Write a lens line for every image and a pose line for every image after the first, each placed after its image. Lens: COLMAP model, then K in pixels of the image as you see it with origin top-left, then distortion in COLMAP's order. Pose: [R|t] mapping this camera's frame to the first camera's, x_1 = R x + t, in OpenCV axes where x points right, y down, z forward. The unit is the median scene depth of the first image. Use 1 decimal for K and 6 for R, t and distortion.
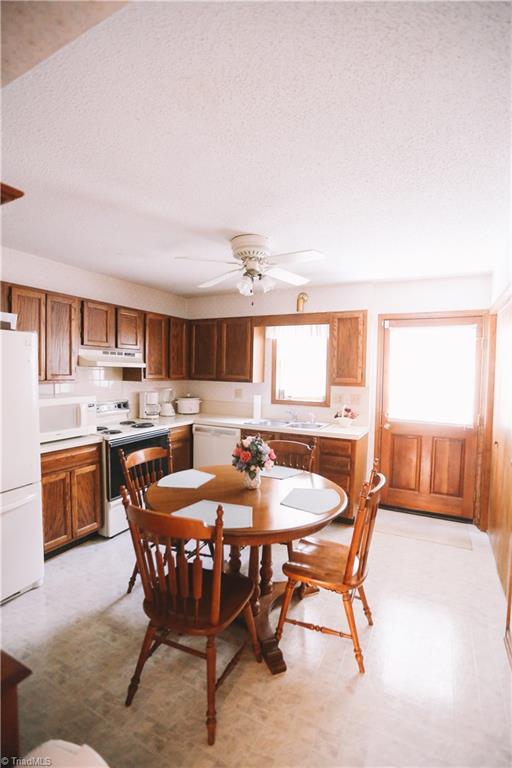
lens RADIAL K [[350.8, 0, 250.9], [0, 350.8, 388.2], [0, 0, 1]] dist [-0.033742, 0.007129]
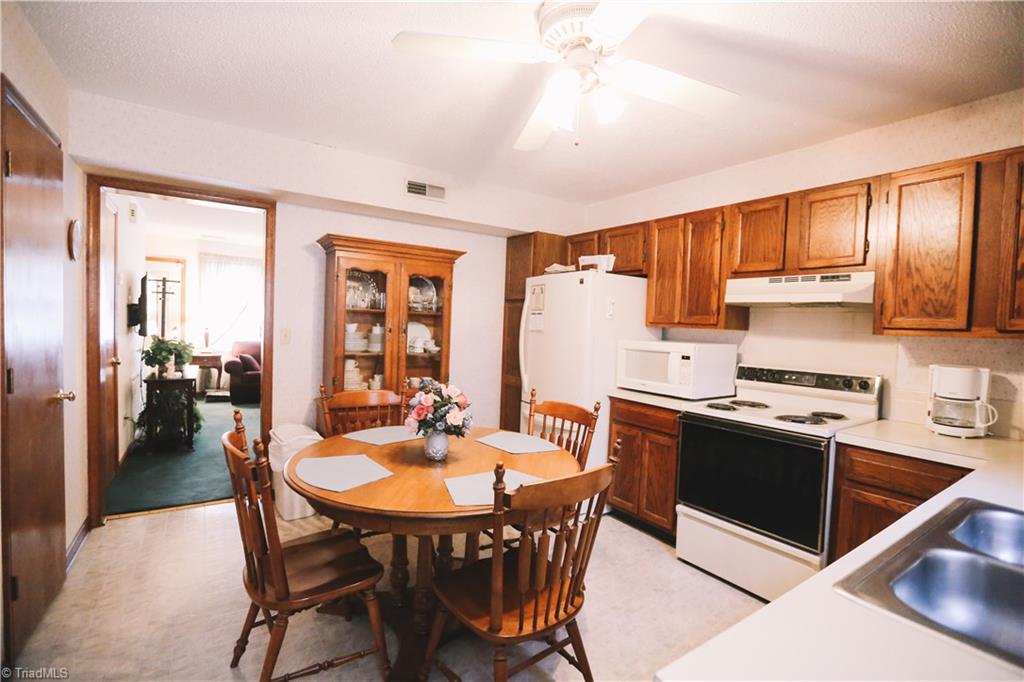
lens RADIAL K [[467.7, 0, 508.6], [0, 467.7, 343.2], [0, 0, 1]] dist [-0.033742, 0.007129]
pose [[-0.470005, 0.008470, -0.882623, 0.561043], [-0.083552, 0.995037, 0.054041, -0.000171], [0.878700, 0.099145, -0.466965, 1.150867]]
